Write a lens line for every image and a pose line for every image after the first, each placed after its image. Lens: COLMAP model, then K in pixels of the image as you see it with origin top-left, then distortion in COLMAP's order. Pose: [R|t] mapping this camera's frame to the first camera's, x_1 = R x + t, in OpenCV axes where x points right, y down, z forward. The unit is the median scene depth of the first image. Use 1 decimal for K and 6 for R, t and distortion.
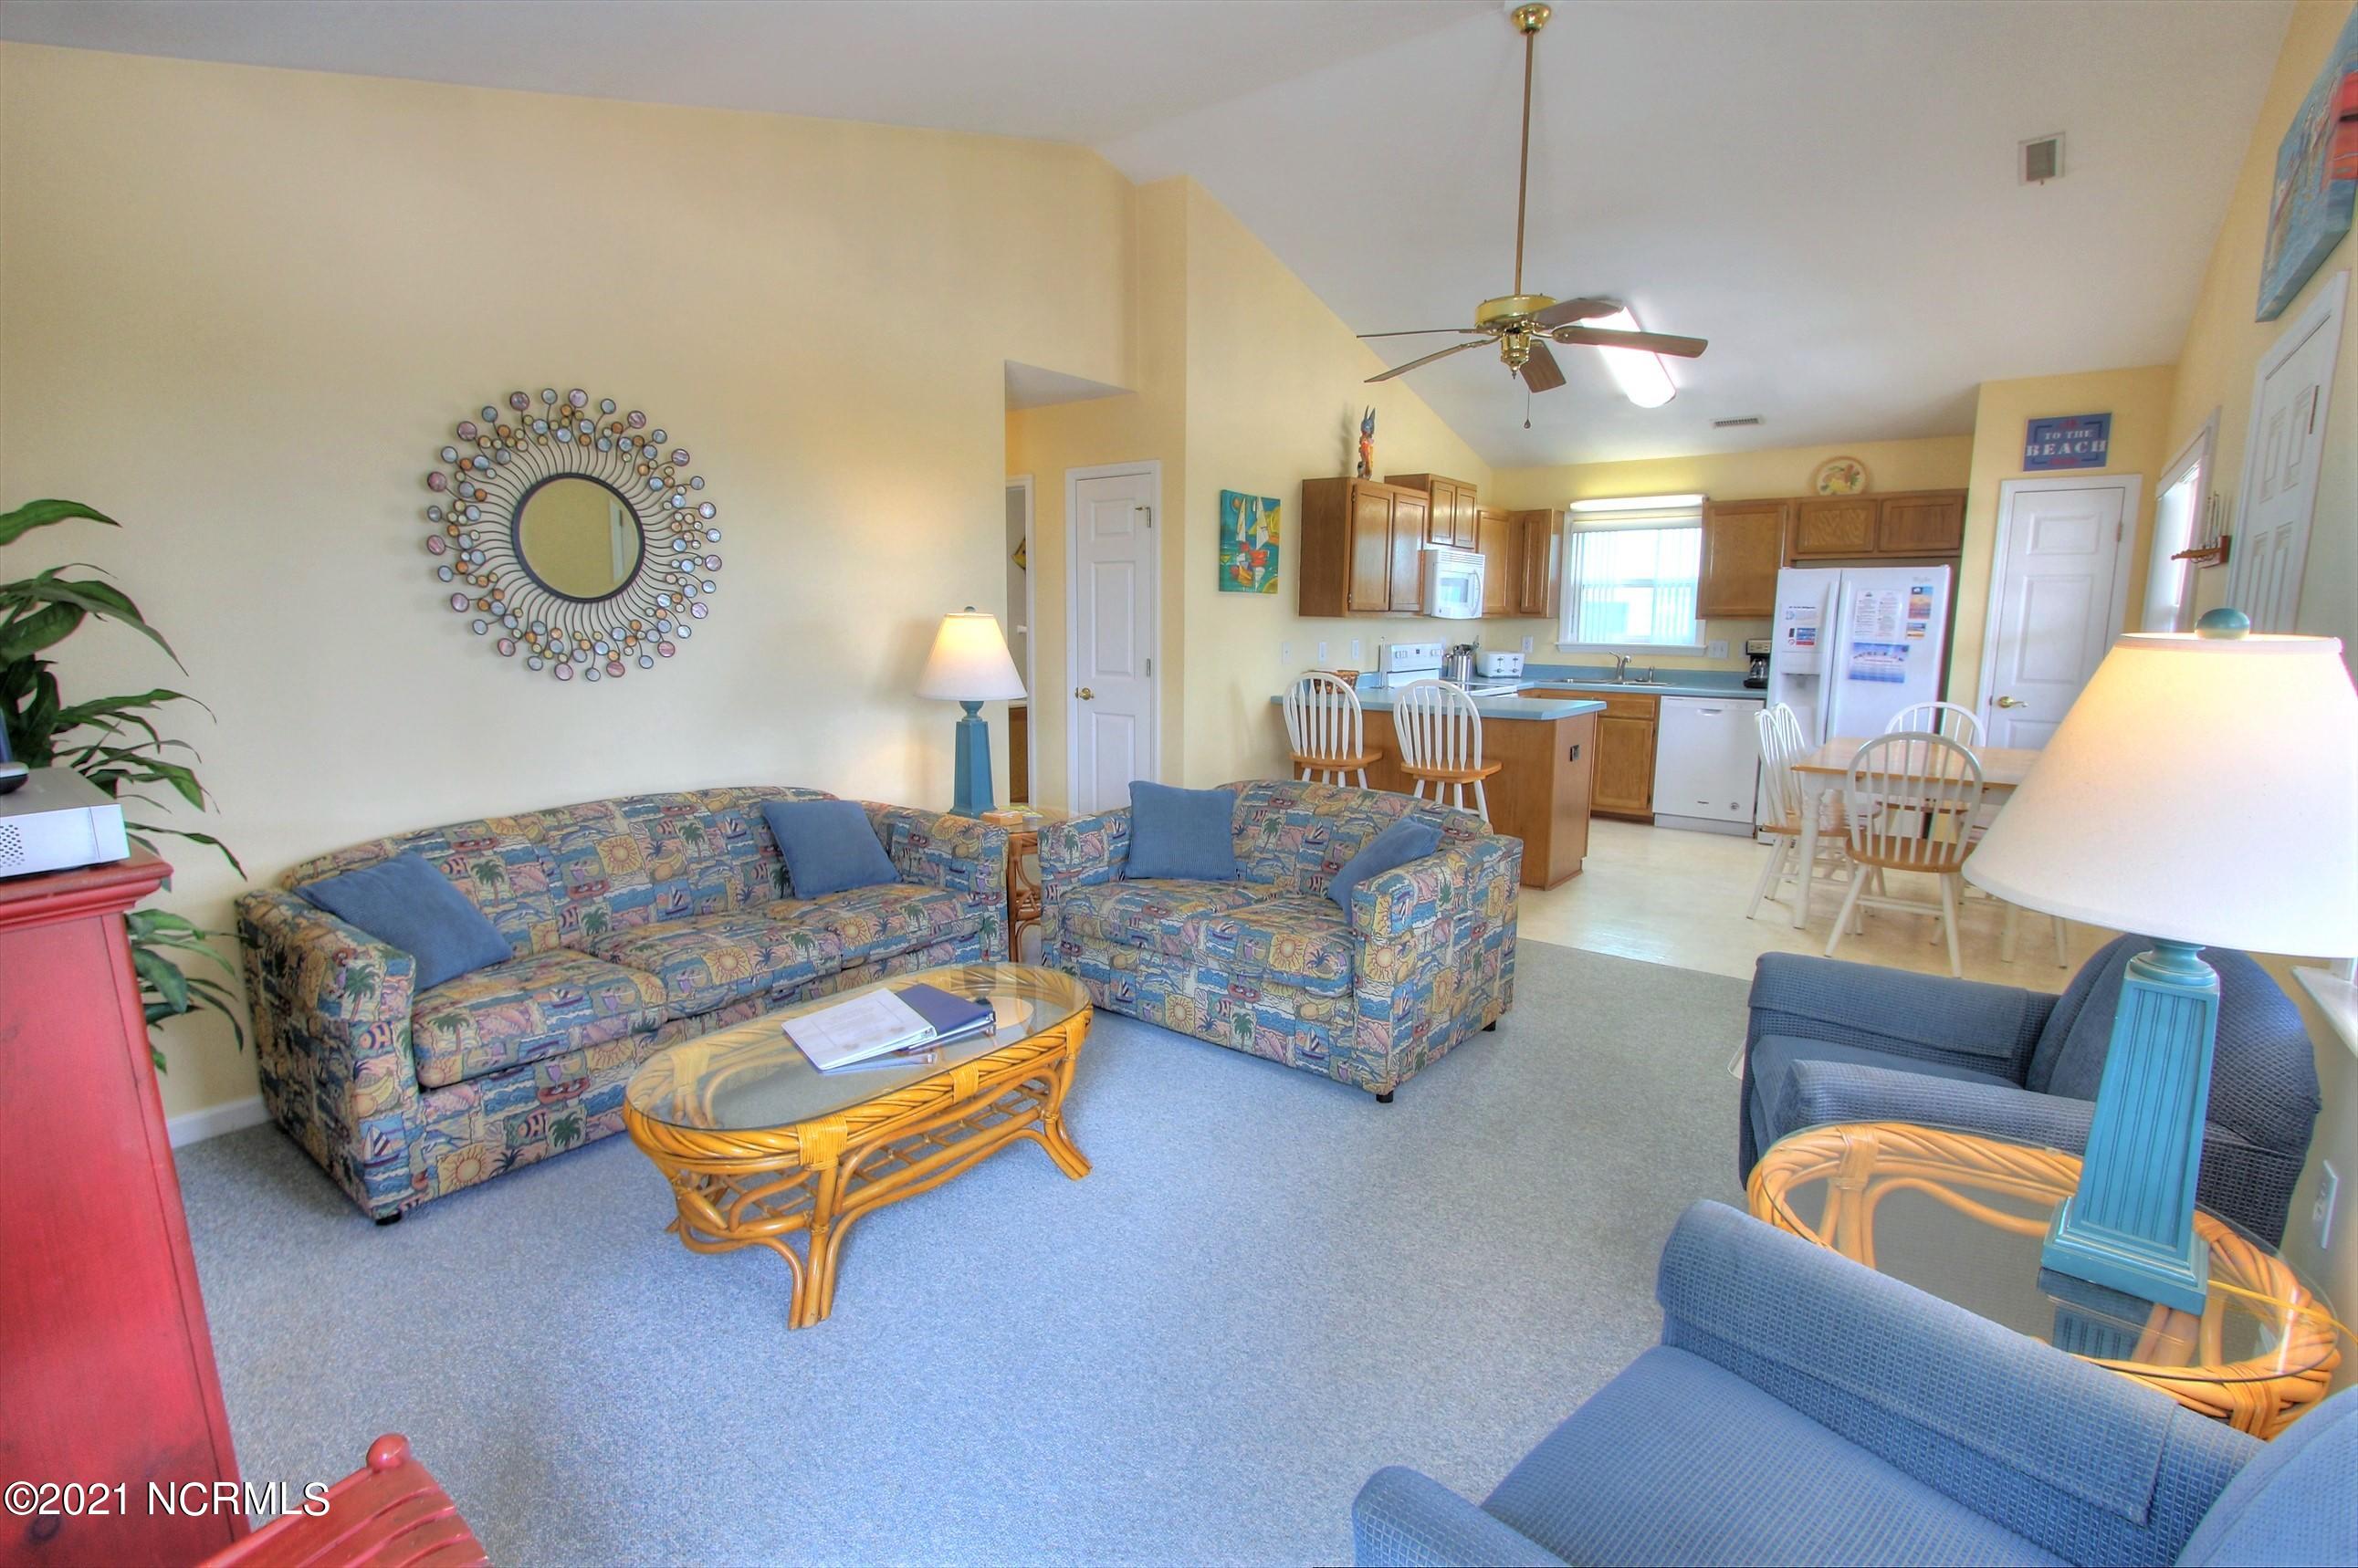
lens RADIAL K [[1087.9, 0, 1177.0], [0, 1087.9, 777.3], [0, 0, 1]] dist [-0.019800, 0.003007]
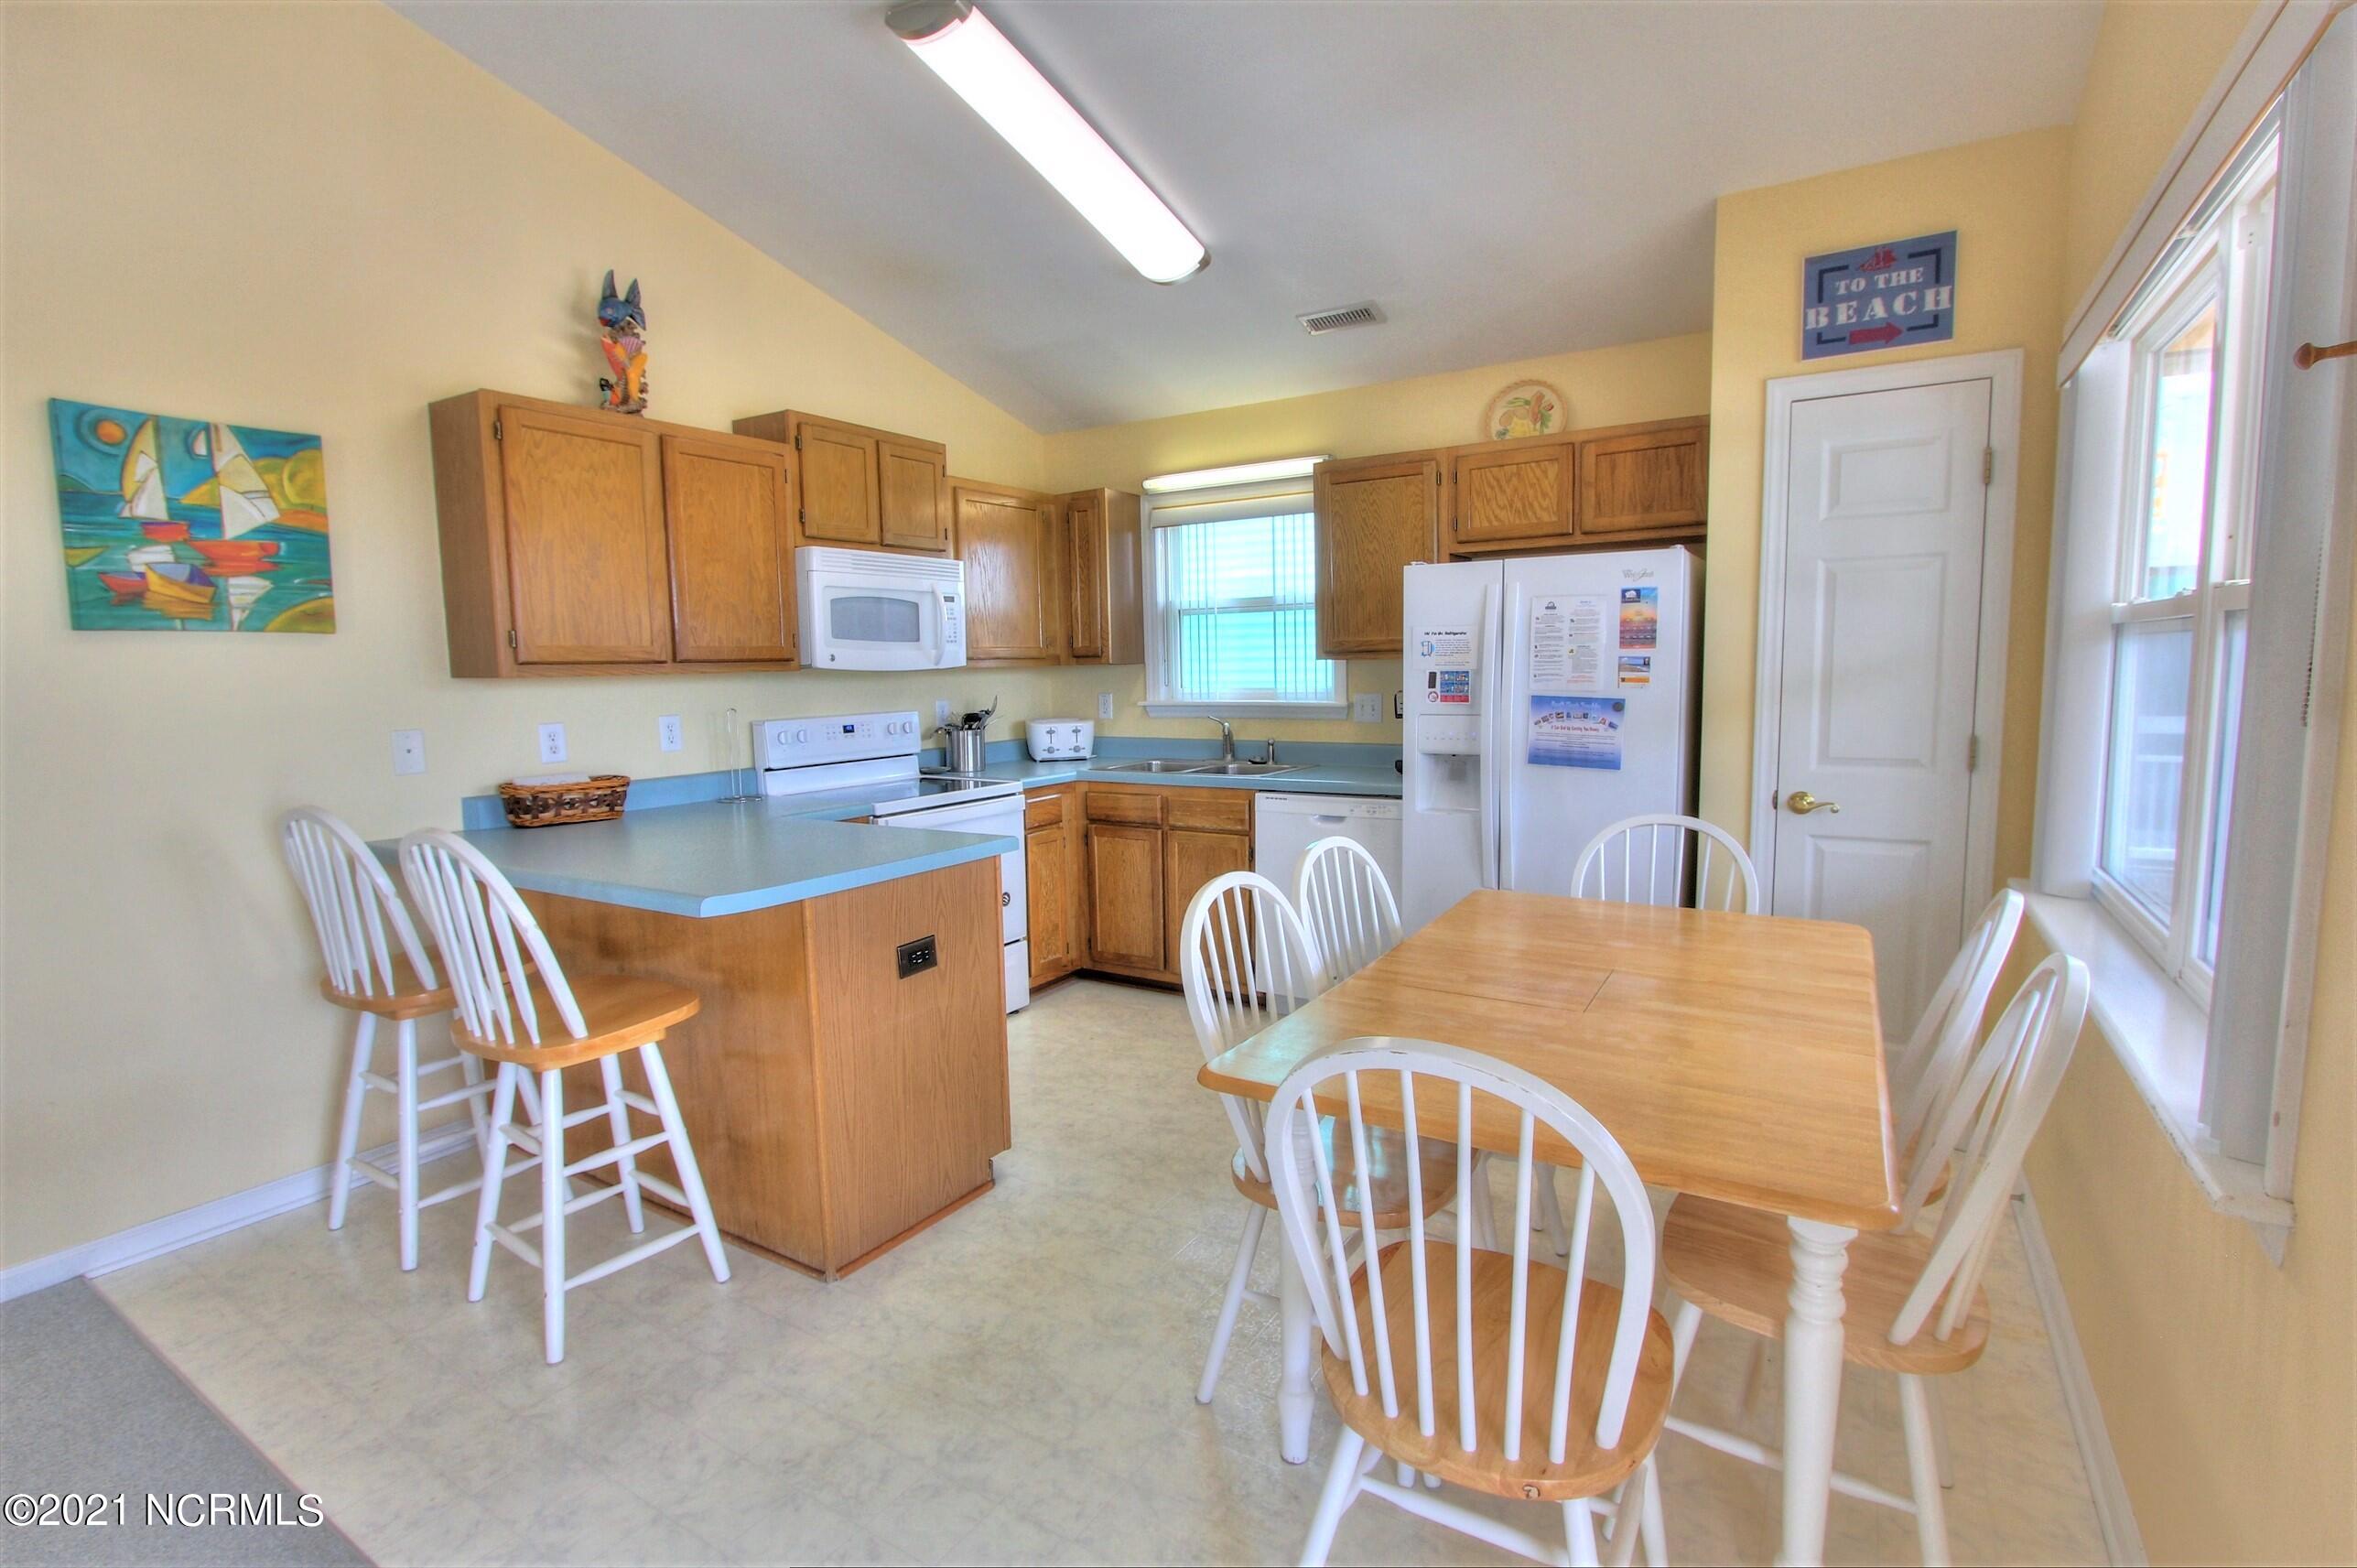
lens RADIAL K [[1087.6, 0, 1175.9], [0, 1087.6, 781.6], [0, 0, 1]] dist [-0.019800, 0.003007]
pose [[0.994413, -0.037187, 0.098796, 0.383958], [0.041208, 0.998390, -0.038980, -0.066429], [-0.097188, 0.042833, 0.994344, 0.467841]]
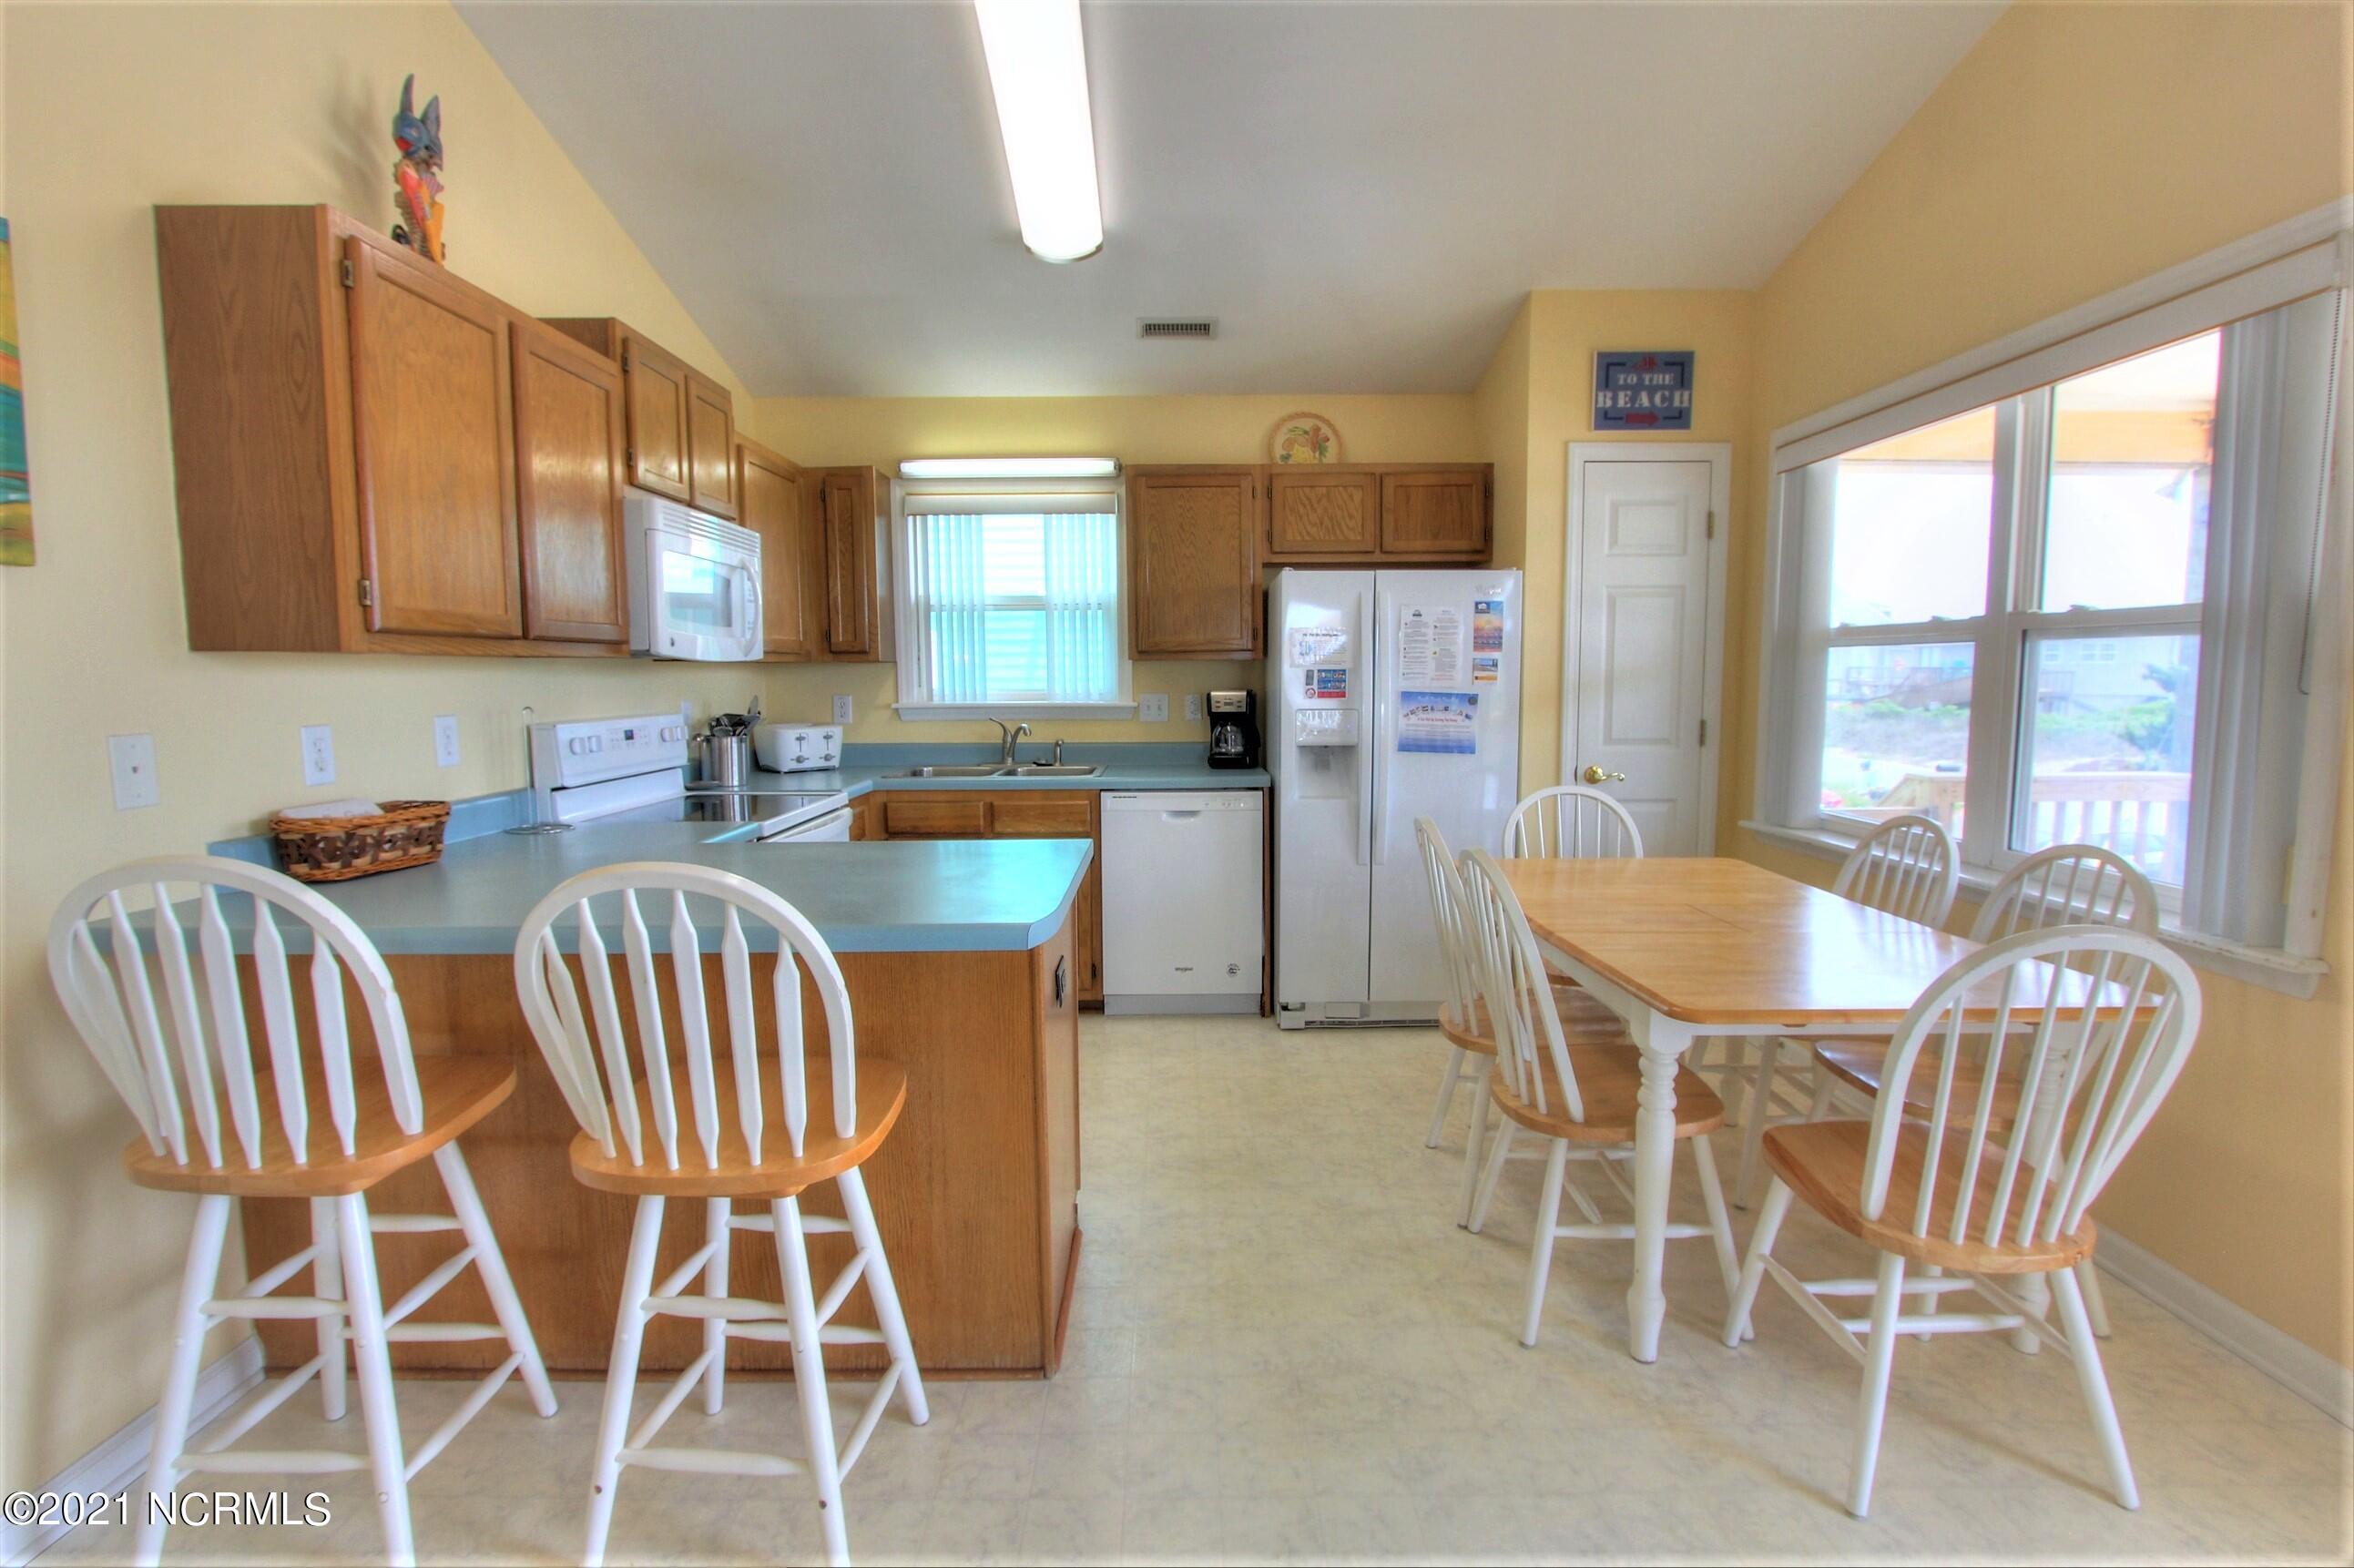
lens RADIAL K [[1086.1, 0, 1176.3], [0, 1086.1, 776.1], [0, 0, 1]] dist [-0.019800, 0.003007]
pose [[0.787847, -0.069743, 0.611910, 0.142169], [0.101759, 0.994652, -0.017651, -0.077126], [-0.607406, 0.076173, 0.790731, 0.577416]]
